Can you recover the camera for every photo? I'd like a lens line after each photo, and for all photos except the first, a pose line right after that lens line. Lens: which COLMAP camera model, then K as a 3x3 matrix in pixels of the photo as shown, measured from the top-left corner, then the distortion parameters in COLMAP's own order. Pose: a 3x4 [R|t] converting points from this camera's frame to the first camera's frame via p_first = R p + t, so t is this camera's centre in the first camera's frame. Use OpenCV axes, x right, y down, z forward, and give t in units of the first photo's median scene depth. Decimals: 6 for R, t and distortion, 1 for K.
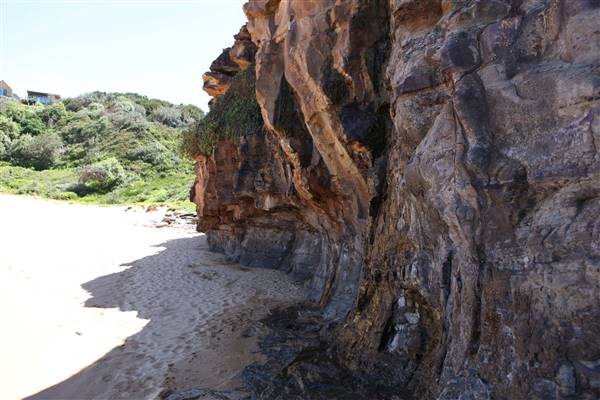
lens RADIAL K [[488.9, 0, 309.3], [0, 488.9, 195.4], [0, 0, 1]] dist [-0.088285, 0.111132]
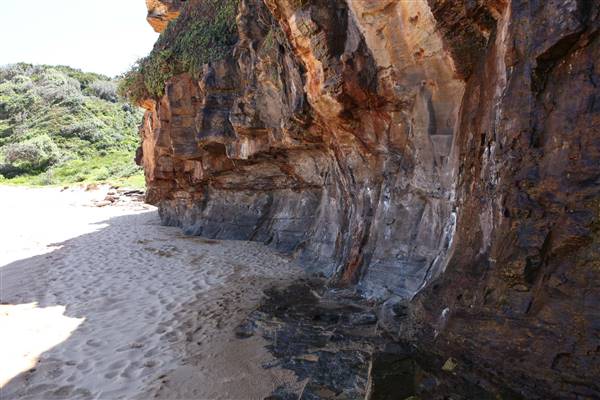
lens RADIAL K [[428.4, 0, 301.4], [0, 428.4, 204.6], [0, 0, 1]] dist [-0.090565, 0.082051]
pose [[0.989823, -0.037736, 0.137211, -0.090030], [0.031509, 0.998385, 0.047281, 0.069843], [-0.138773, -0.042476, 0.989413, 0.326418]]
